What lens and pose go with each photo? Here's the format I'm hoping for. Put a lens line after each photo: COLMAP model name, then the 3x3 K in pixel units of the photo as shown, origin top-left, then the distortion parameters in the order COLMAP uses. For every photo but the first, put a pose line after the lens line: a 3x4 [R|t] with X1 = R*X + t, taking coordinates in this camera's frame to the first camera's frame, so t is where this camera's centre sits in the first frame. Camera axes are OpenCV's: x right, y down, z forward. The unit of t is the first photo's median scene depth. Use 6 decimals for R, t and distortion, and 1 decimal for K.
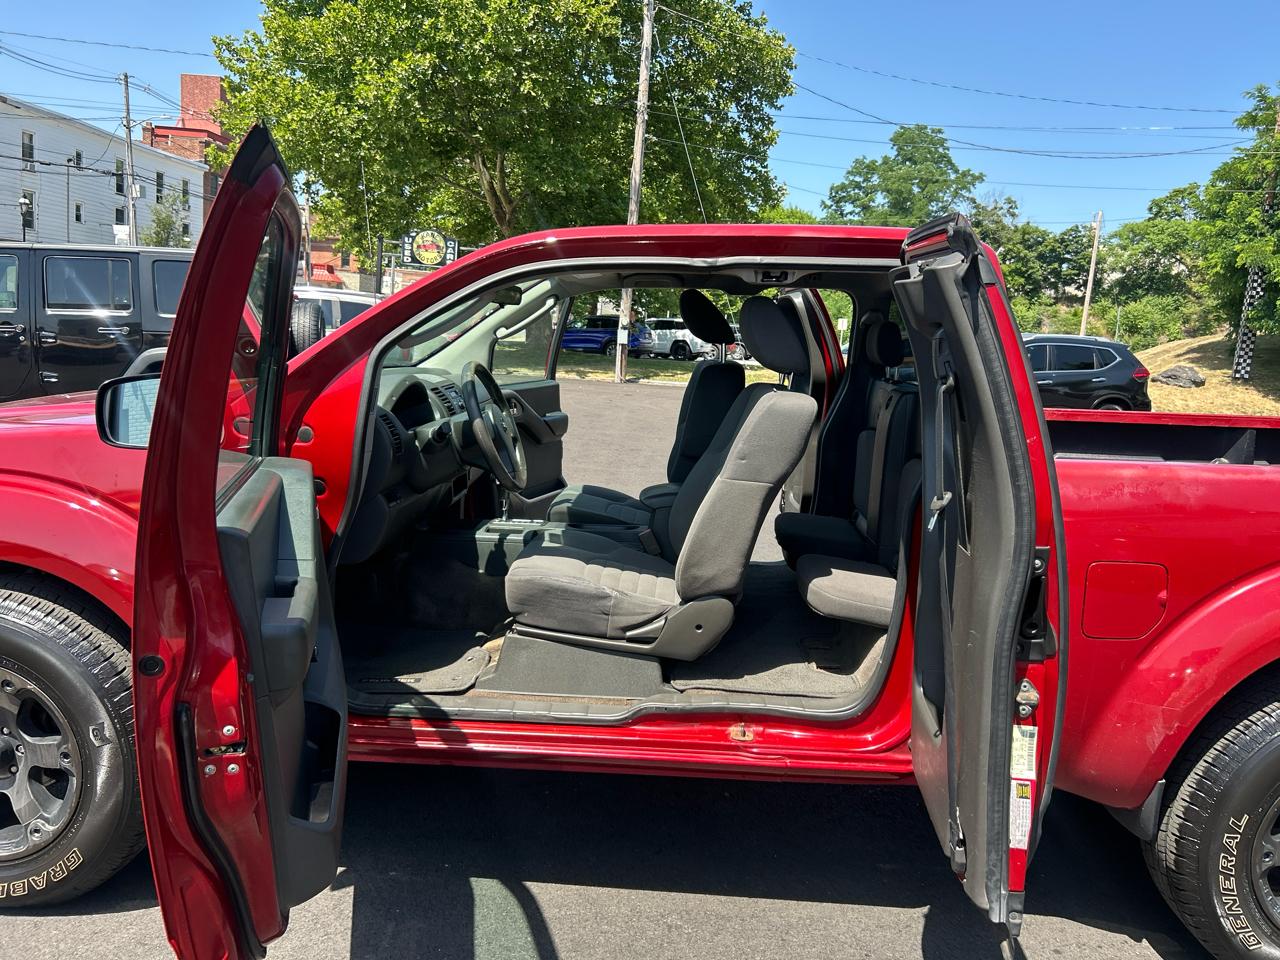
lens RADIAL K [[965.0, 0, 647.8], [0, 965.0, 492.8], [0, 0, 1]] dist [0.040654, -0.044290]
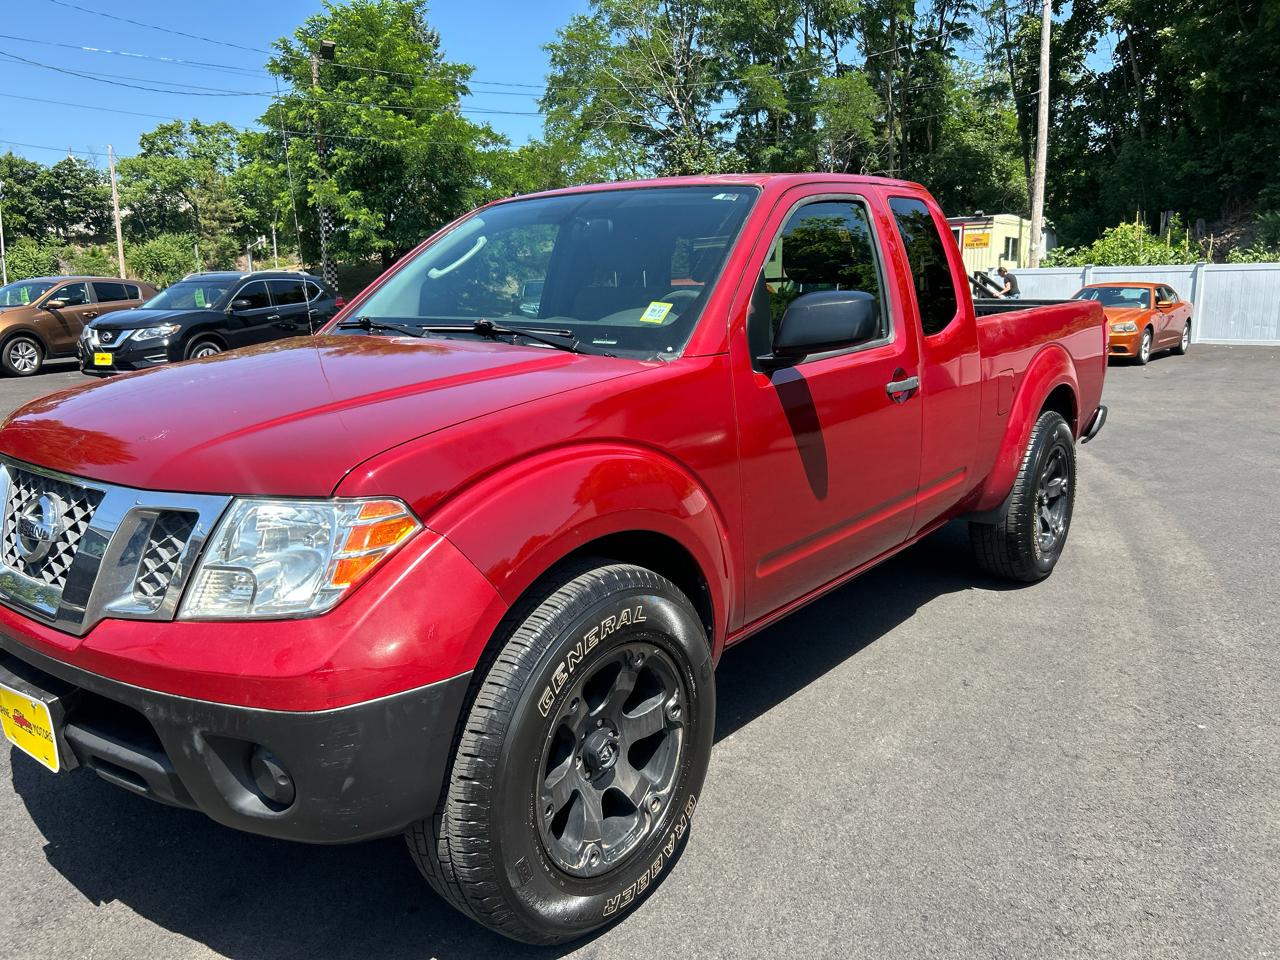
lens RADIAL K [[965.0, 0, 650.8], [0, 965.0, 478.8], [0, 0, 1]] dist [0.040654, -0.044290]
pose [[0.580004, -0.221999, 0.783781, -0.135704], [0.184960, 0.972910, 0.138697, -0.010312], [-0.793338, 0.064523, 0.605352, 0.044154]]
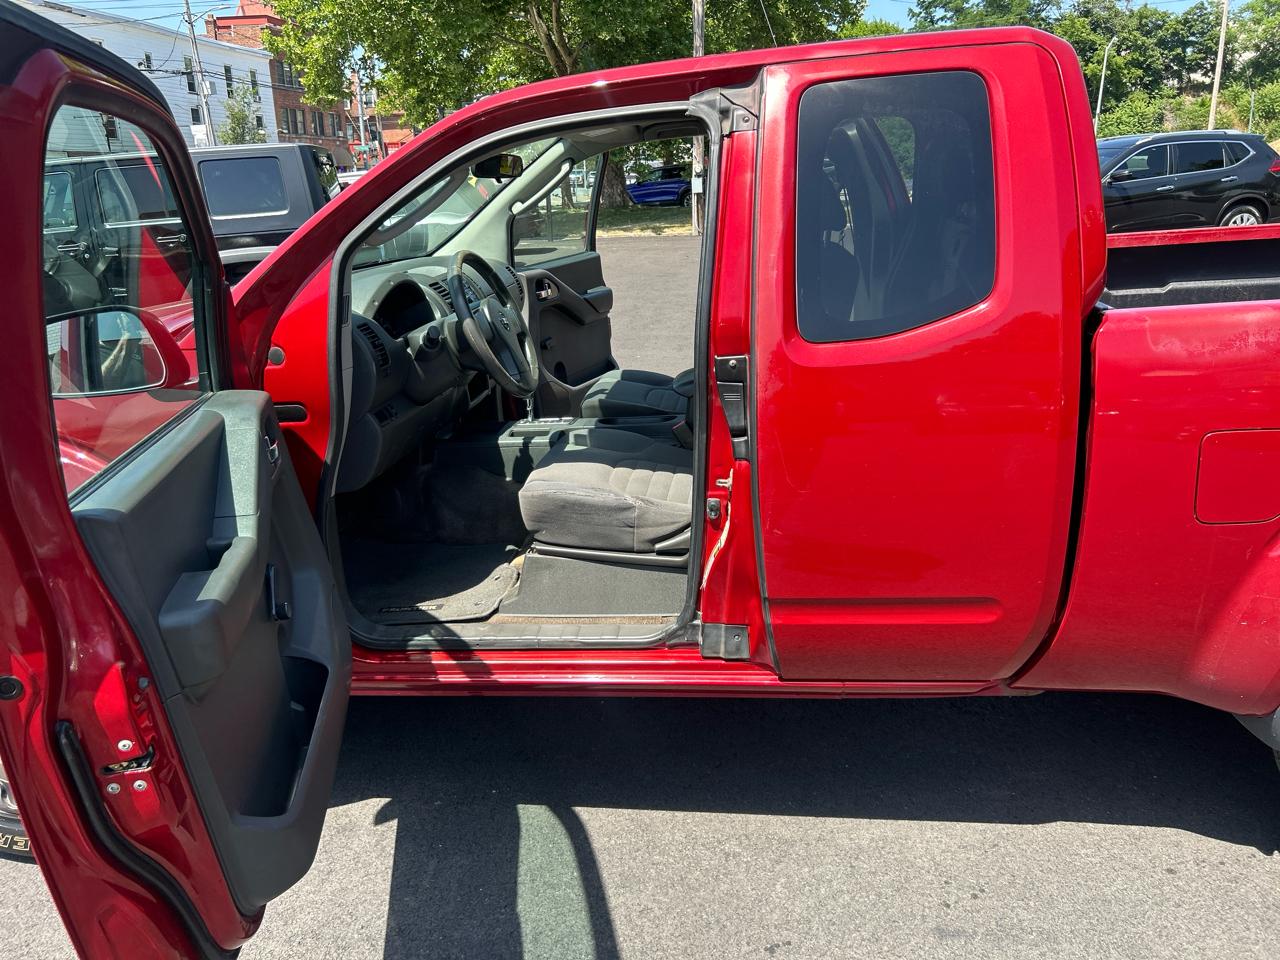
lens RADIAL K [[965.0, 0, 634.5], [0, 965.0, 475.8], [0, 0, 1]] dist [0.040654, -0.044290]
pose [[0.990089, -0.071269, -0.121015, 0.008098], [0.086374, 0.988447, 0.124551, -0.003551], [0.110740, -0.133769, 0.984806, 0.014402]]
